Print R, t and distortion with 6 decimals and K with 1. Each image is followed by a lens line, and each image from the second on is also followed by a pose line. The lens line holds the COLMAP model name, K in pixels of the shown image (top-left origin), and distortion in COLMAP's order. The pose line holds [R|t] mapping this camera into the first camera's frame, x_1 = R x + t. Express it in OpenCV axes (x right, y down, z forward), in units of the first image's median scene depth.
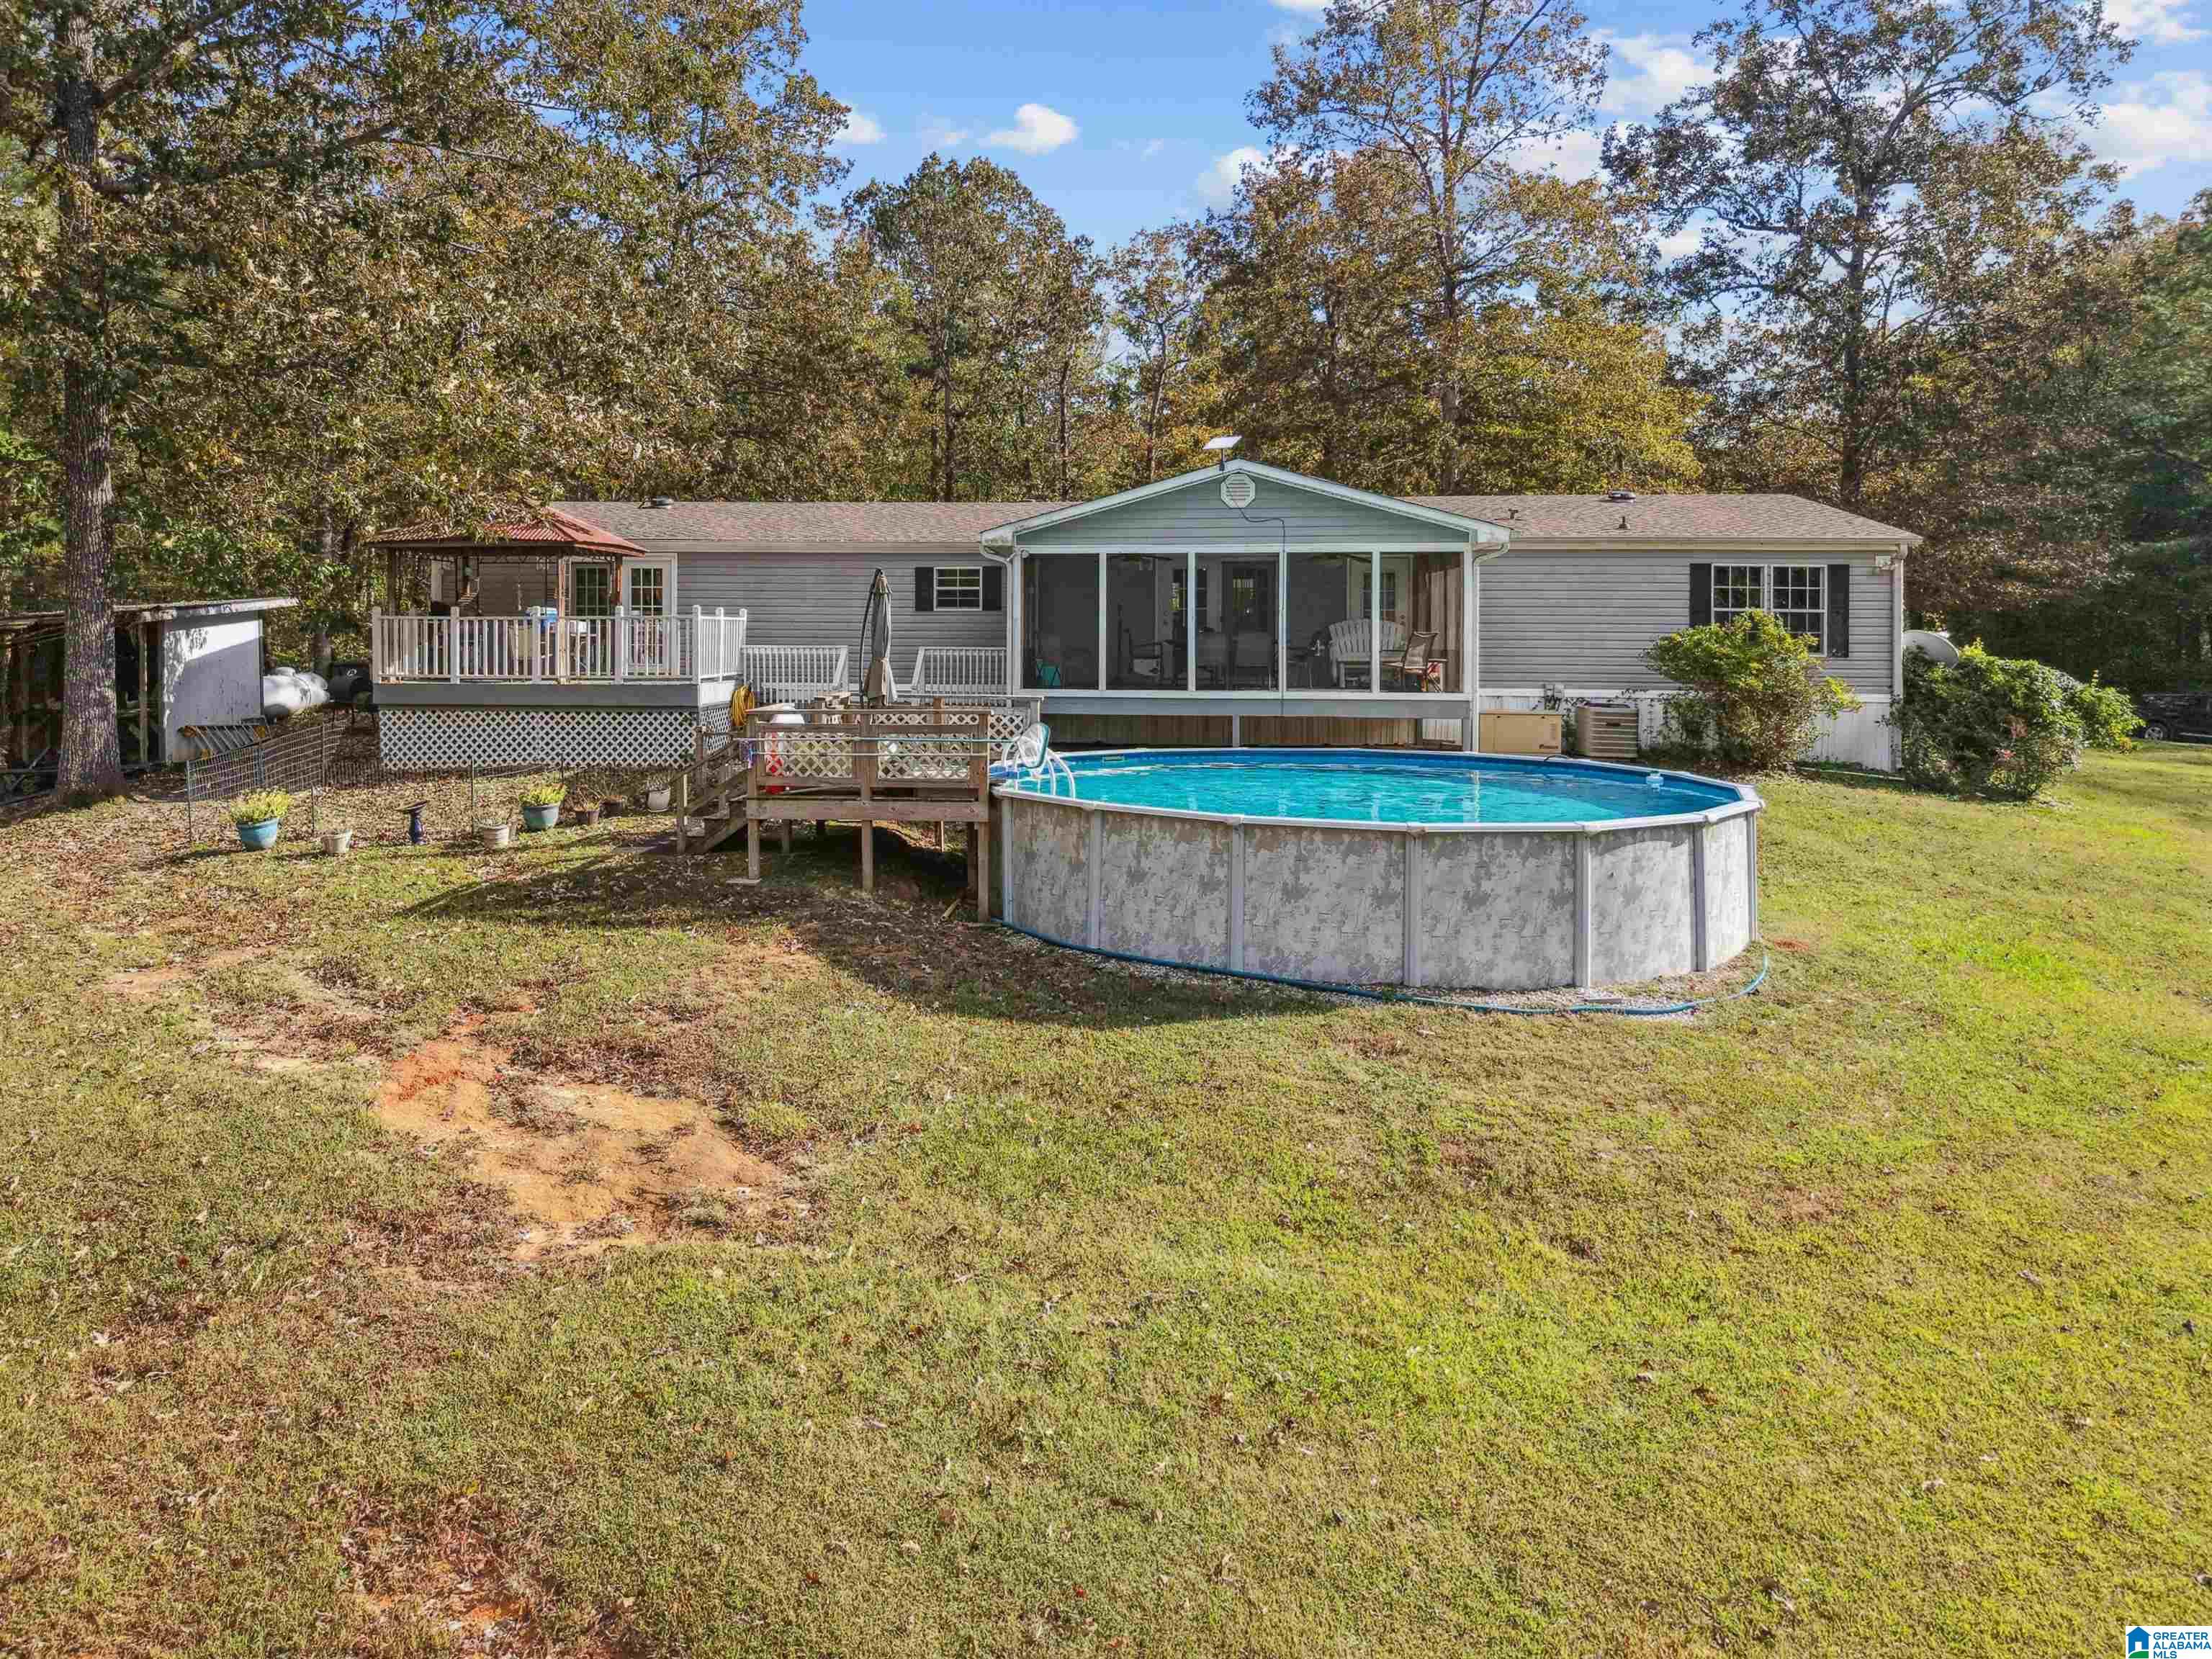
lens RADIAL K [[1606.1, 0, 1112.2], [0, 1606.1, 825.2], [0, 0, 1]] dist [0.027473, -0.028806]
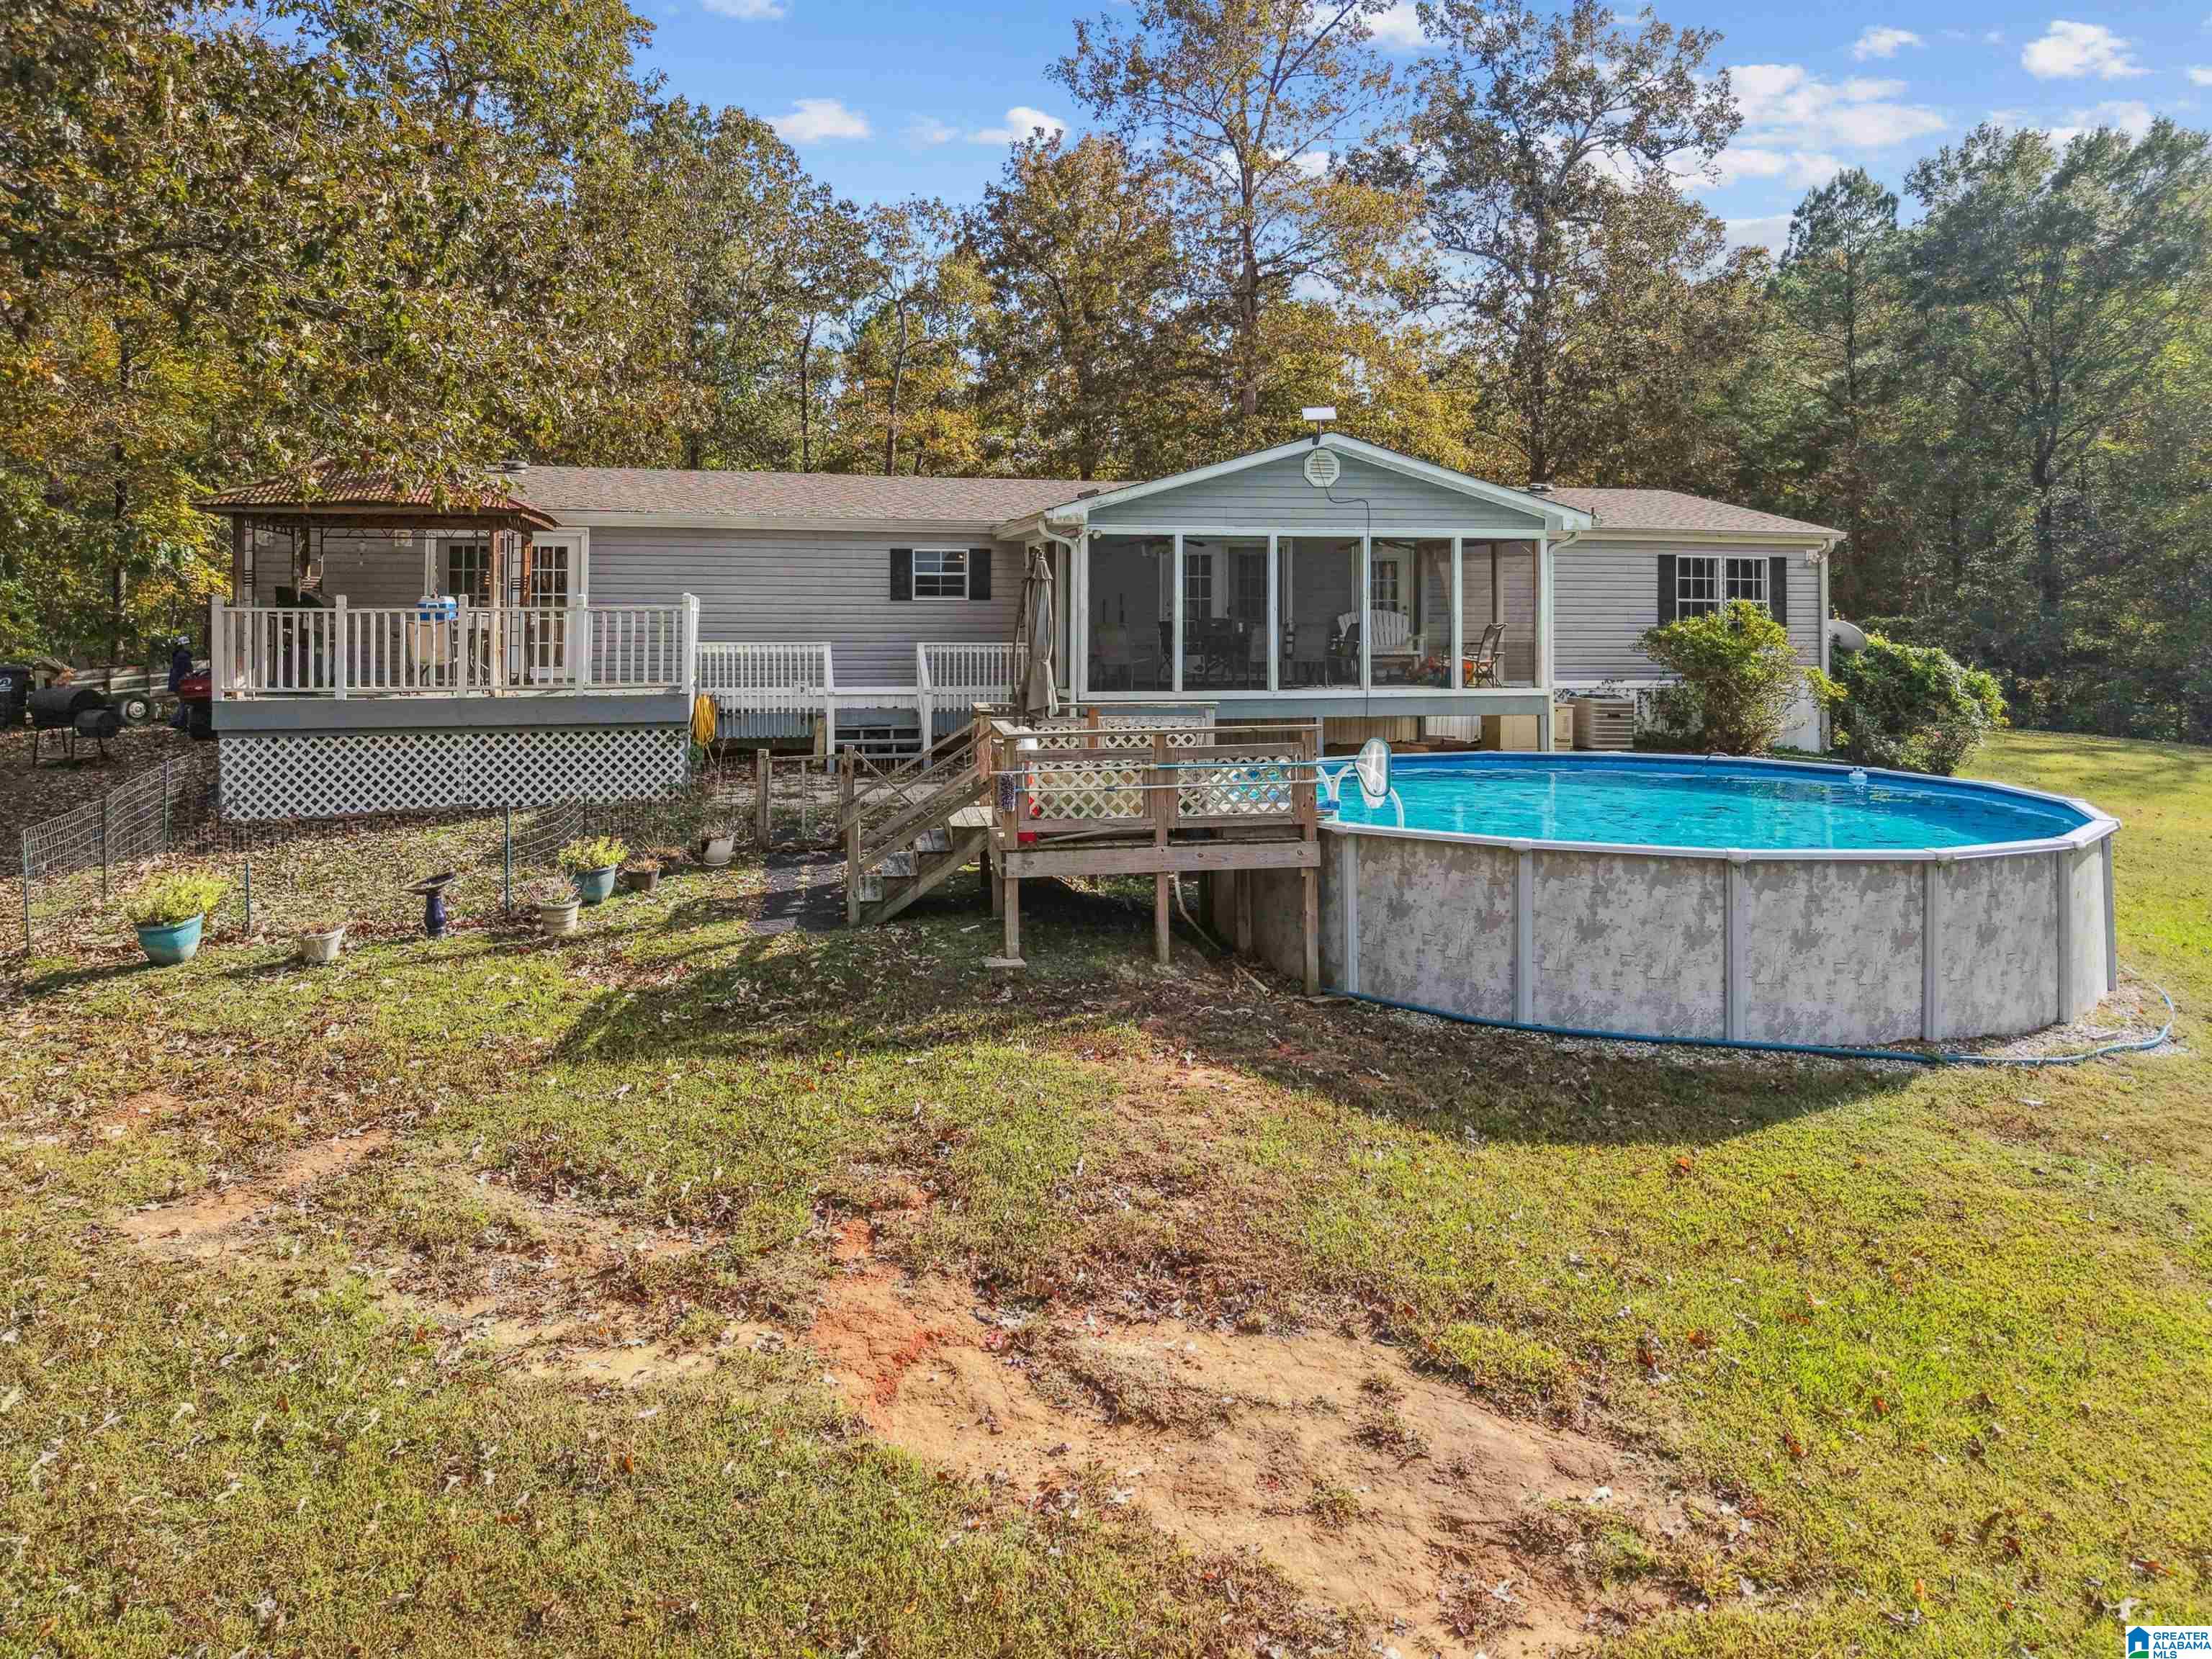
lens RADIAL K [[1524.4, 0, 1106.6], [0, 1524.4, 723.3], [0, 0, 1]] dist [0.010761, -0.000286]
pose [[0.944952, -0.025455, 0.326216, -0.304540], [0.042217, 0.998121, -0.044406, -0.031464], [-0.324473, 0.055733, 0.944252, 0.233030]]
